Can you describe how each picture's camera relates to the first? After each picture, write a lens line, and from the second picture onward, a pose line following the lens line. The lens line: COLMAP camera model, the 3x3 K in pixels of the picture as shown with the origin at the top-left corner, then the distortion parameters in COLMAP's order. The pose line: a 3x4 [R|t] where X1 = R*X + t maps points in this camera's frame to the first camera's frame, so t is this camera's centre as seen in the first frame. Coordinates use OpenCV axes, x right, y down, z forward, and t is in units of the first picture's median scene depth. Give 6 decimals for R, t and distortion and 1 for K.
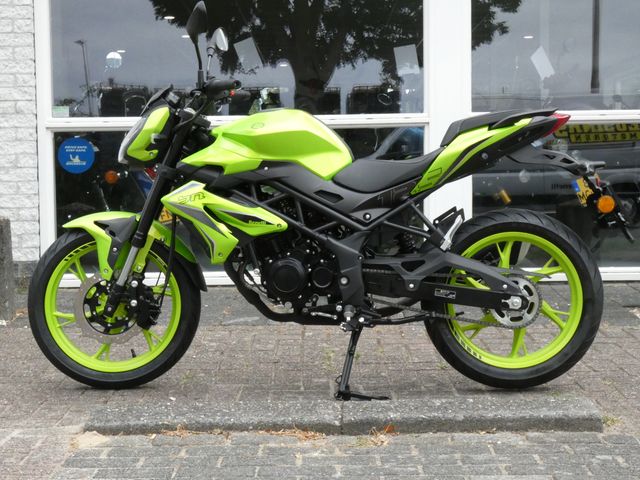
lens RADIAL K [[1171.0, 0, 319.7], [0, 1171.0, 242.2], [0, 0, 1]] dist [0.062841, 0.000000]
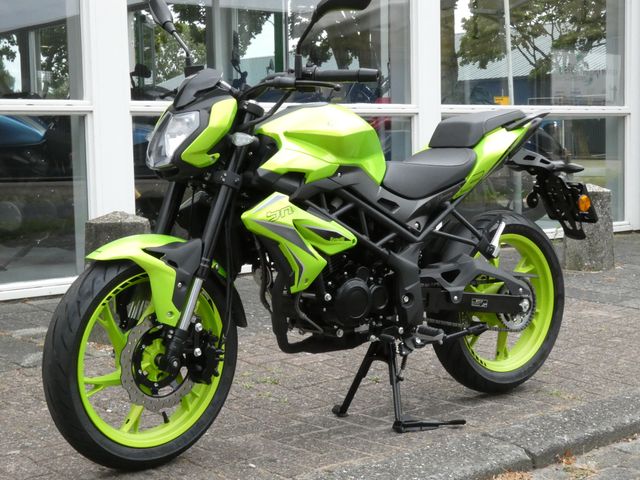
lens RADIAL K [[1149.0, 0, 321.6], [0, 1149.0, 236.3], [0, 0, 1]] dist [0.054954, 0.000000]
pose [[0.749964, -0.054475, 0.659232, -0.602163], [0.044072, 0.998504, 0.032372, -0.045738], [-0.660009, 0.004776, 0.751243, 0.383319]]
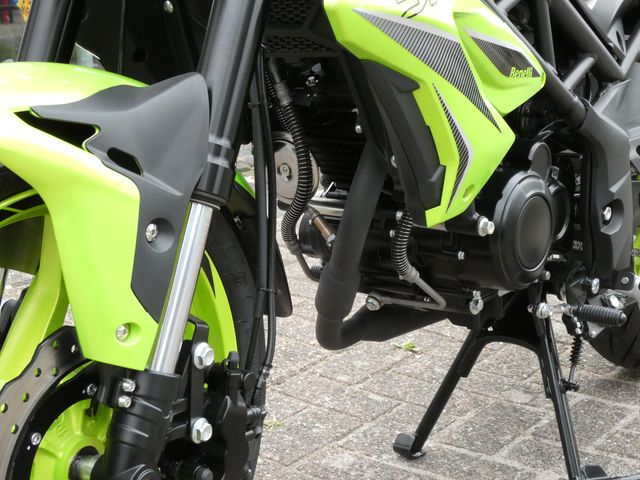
lens RADIAL K [[1149.0, 0, 317.2], [0, 1149.0, 243.2], [0, 0, 1]] dist [0.054954, 0.000000]
pose [[0.587582, -0.175670, 0.789865, -0.335222], [0.058189, 0.982796, 0.175291, -0.028815], [-0.807069, -0.057037, 0.587695, 0.853282]]
